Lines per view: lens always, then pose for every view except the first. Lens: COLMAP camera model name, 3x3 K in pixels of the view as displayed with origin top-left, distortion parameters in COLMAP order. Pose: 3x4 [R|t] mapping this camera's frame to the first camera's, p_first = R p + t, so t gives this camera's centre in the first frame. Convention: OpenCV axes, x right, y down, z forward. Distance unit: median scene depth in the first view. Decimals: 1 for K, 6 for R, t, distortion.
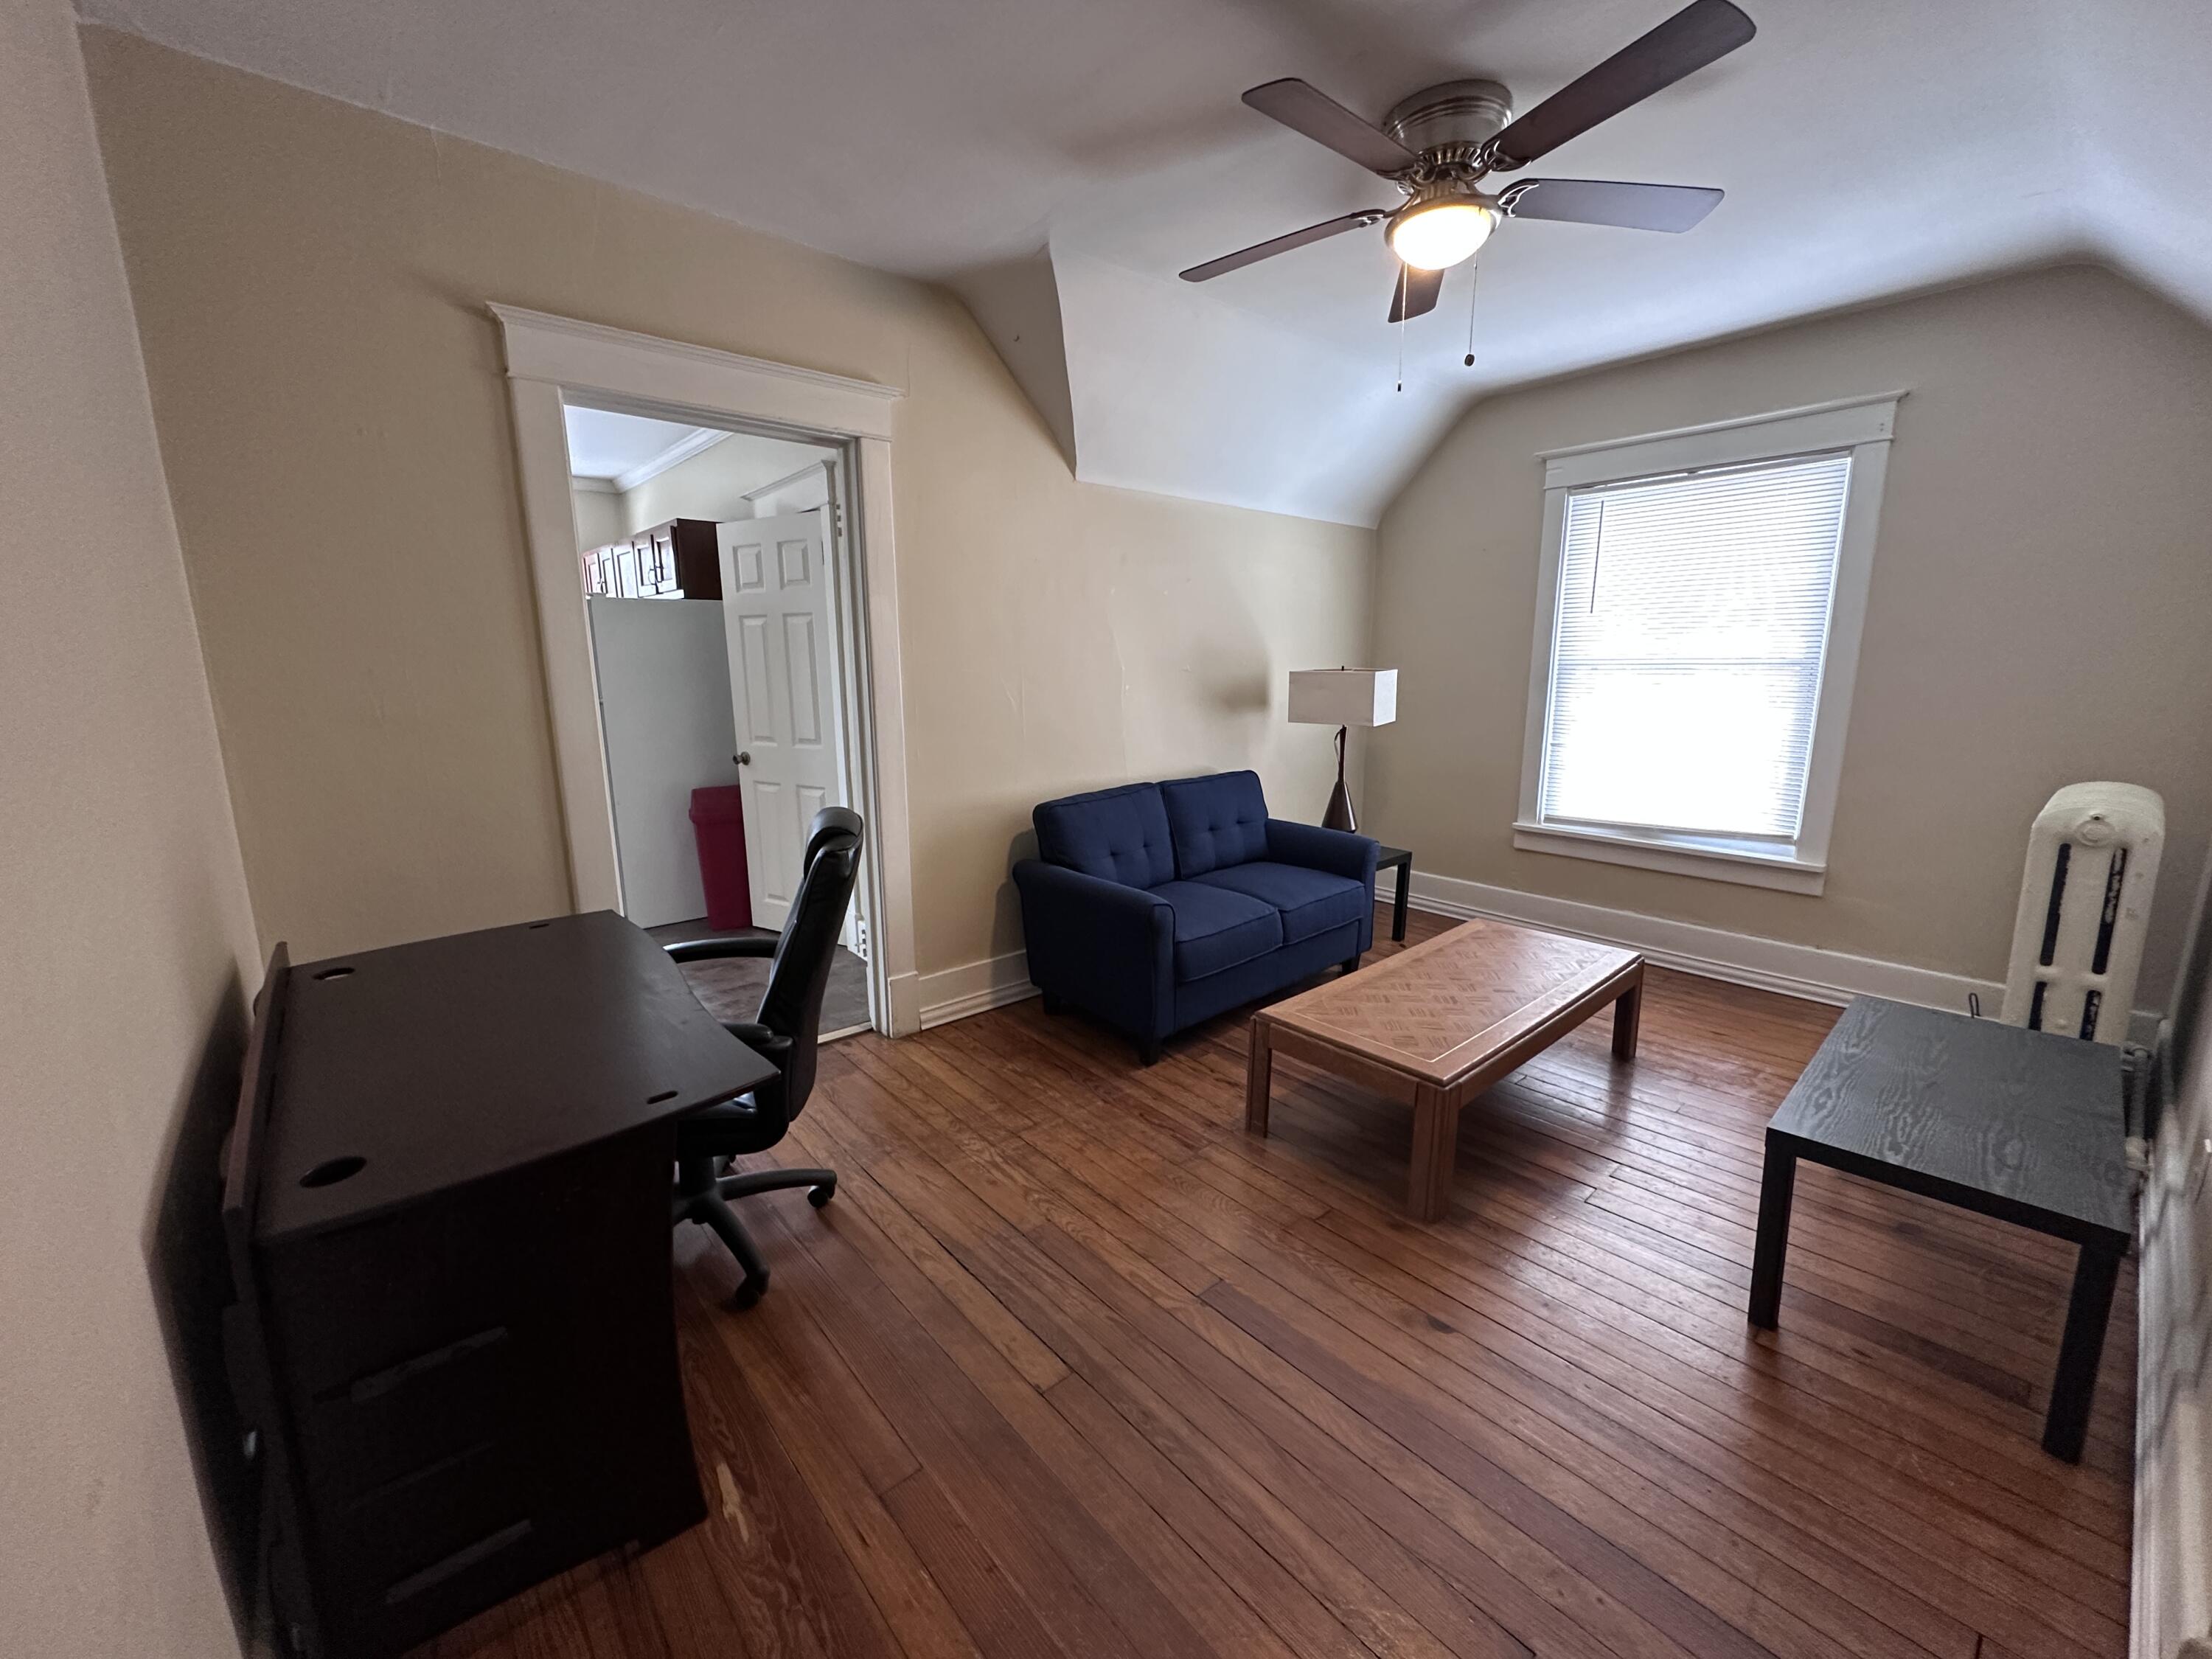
lens RADIAL K [[887.1, 0, 1111.3], [0, 887.1, 830.6], [0, 0, 1]] dist [-0.004471, -0.000139]
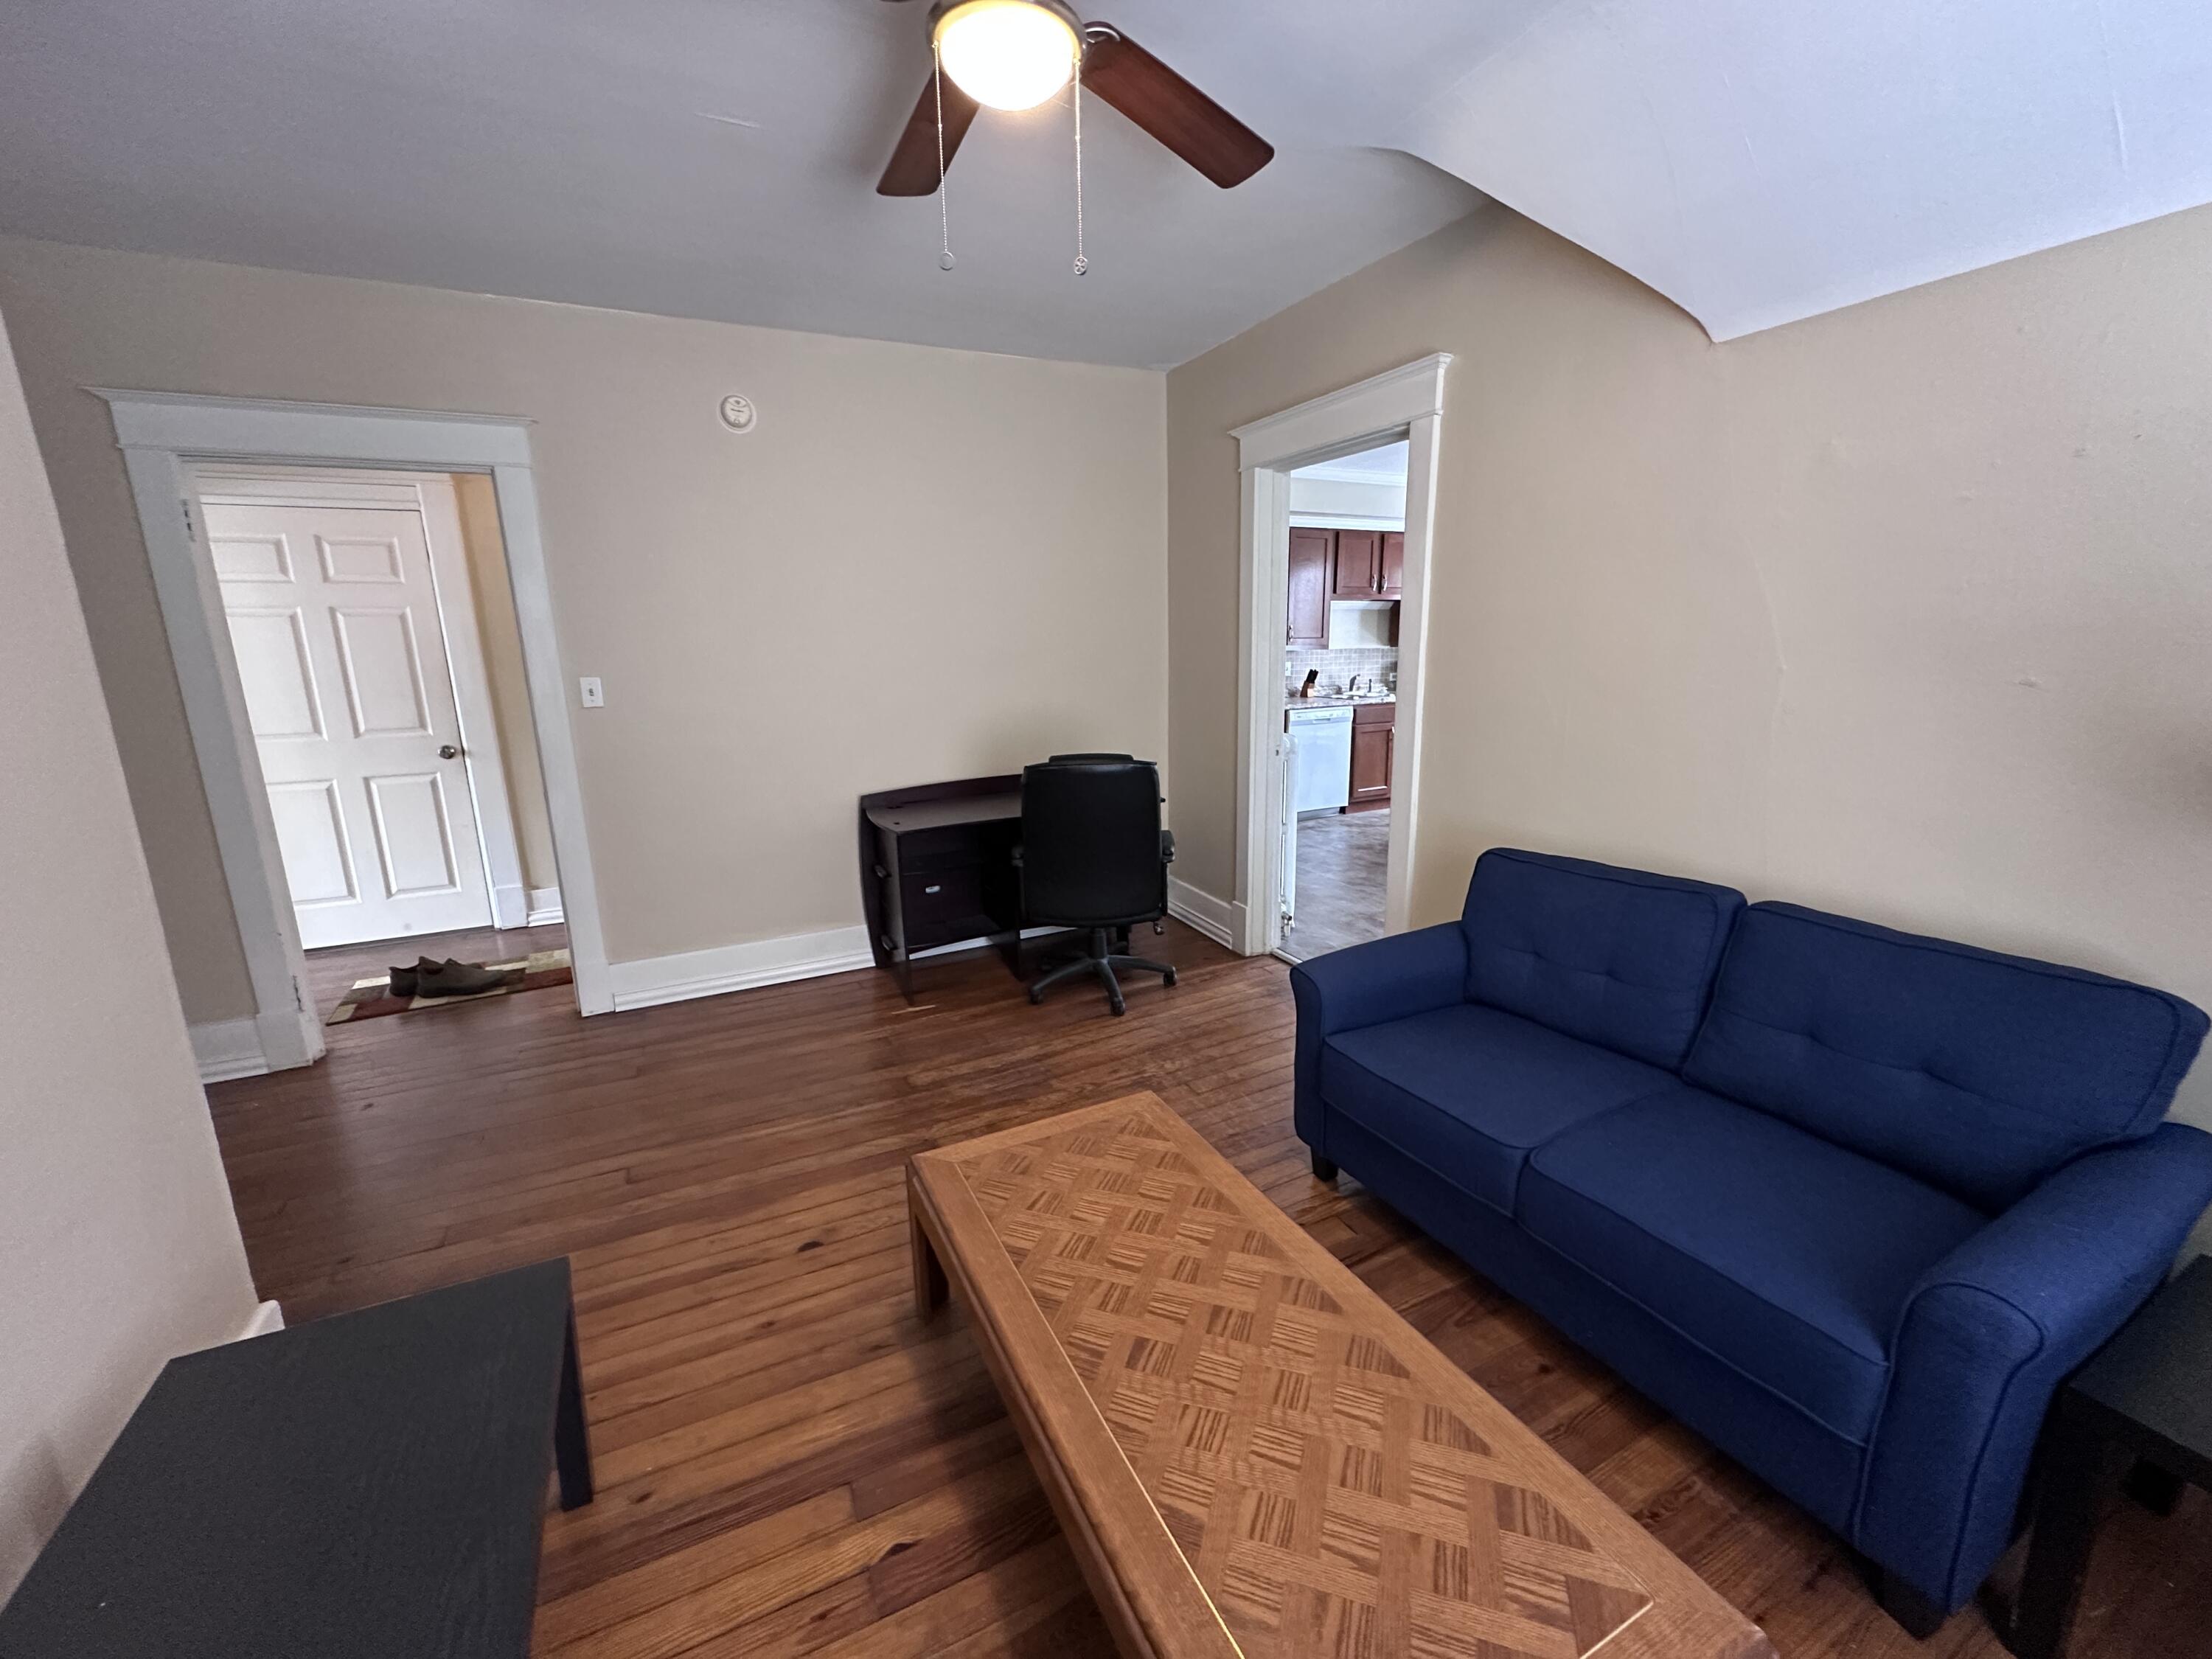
lens RADIAL K [[887.1, 0, 1109.3], [0, 887.1, 830.9], [0, 0, 1]] dist [-0.004471, -0.000139]
pose [[-0.263151, 0.212037, -0.941165, 1.122552], [-0.171036, 0.949842, 0.261814, -0.290751], [0.949472, 0.229870, -0.213686, 1.356317]]
